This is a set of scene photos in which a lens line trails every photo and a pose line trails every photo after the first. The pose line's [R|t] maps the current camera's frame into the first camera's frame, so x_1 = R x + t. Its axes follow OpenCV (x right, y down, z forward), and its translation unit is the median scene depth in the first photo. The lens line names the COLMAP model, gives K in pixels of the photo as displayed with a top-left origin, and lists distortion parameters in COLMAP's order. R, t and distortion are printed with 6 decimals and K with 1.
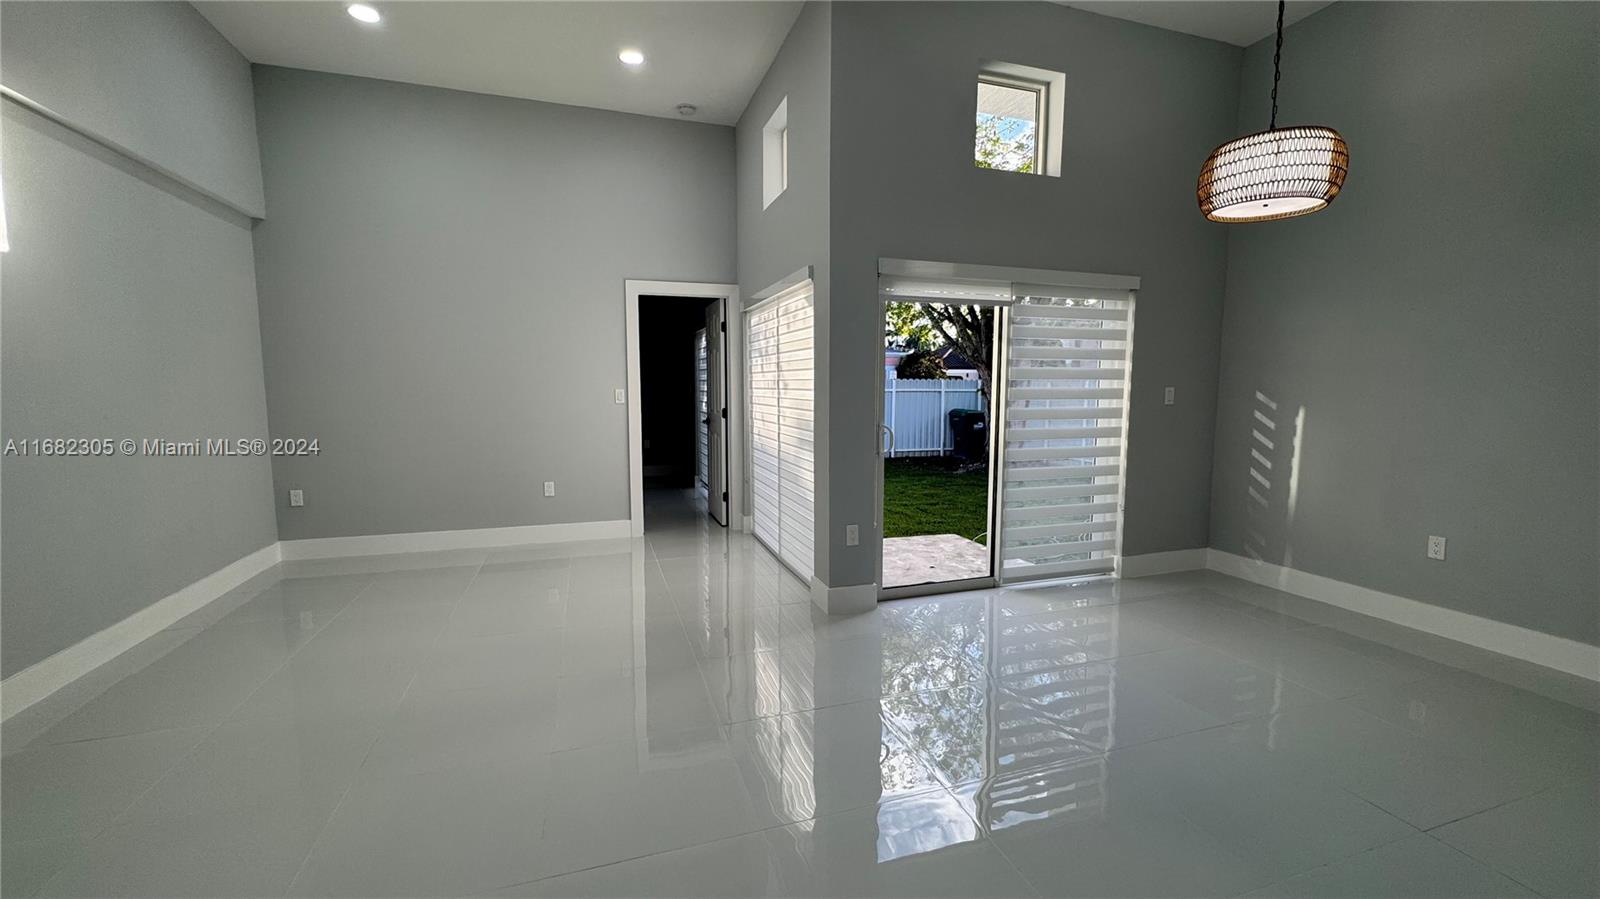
lens RADIAL K [[639.2, 0, 795.5], [0, 639.2, 451.5], [0, 0, 1]] dist [0.000144, 0.000169]
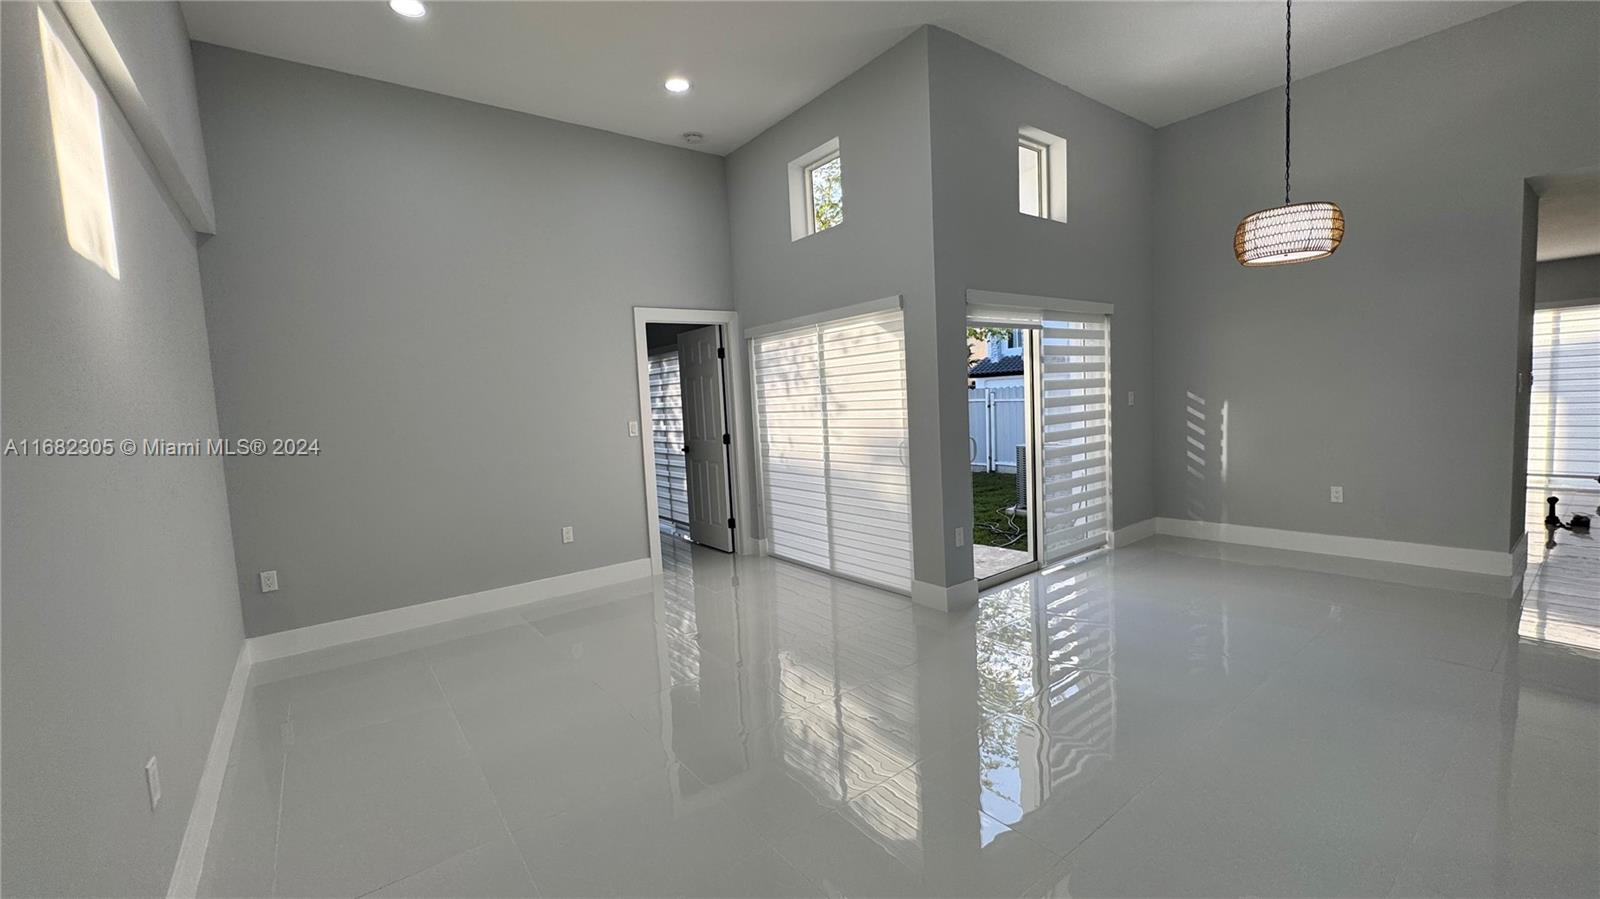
lens RADIAL K [[639.2, 0, 795.5], [0, 639.2, 451.5], [0, 0, 1]] dist [0.000144, 0.000169]
pose [[0.943308, -0.077287, 0.322794, -0.448791], [0.087511, 0.996014, -0.017257, -0.019223], [-0.320174, 0.044527, 0.946312, 0.032060]]
